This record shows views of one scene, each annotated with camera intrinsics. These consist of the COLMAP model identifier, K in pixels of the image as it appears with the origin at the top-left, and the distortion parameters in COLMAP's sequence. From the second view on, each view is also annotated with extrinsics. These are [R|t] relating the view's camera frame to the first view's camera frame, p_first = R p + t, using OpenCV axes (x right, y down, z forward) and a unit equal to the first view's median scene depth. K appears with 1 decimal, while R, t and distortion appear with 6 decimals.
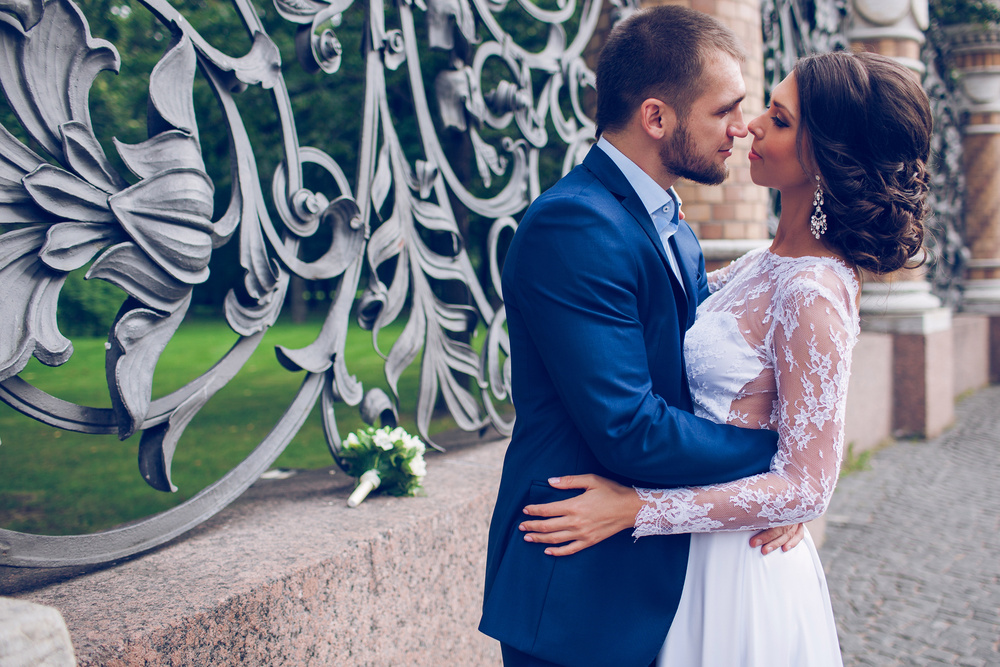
lens RADIAL K [[995.5, 0, 500.0], [0, 995.5, 333.5], [0, 0, 1]] dist [-0.018033, -0.017305]
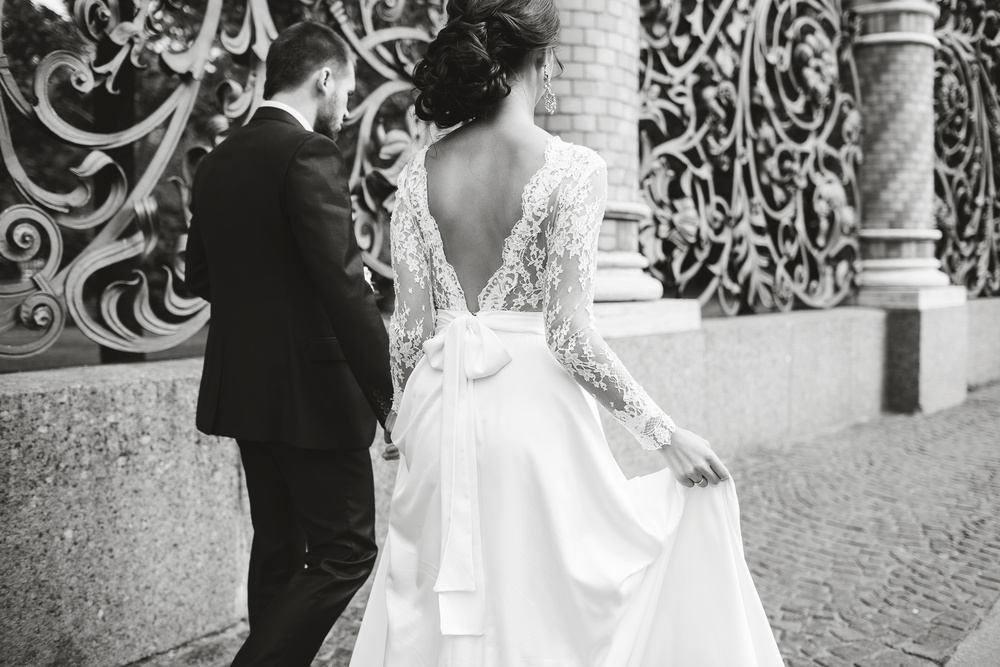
lens RADIAL K [[995.5, 0, 500.0], [0, 995.5, 333.5], [0, 0, 1]] dist [-0.018033, -0.017305]
pose [[0.965635, 0.027810, -0.258411, -0.033089], [-0.026135, 0.999609, 0.009917, 0.141909], [0.258586, -0.002822, 0.965984, -1.404016]]
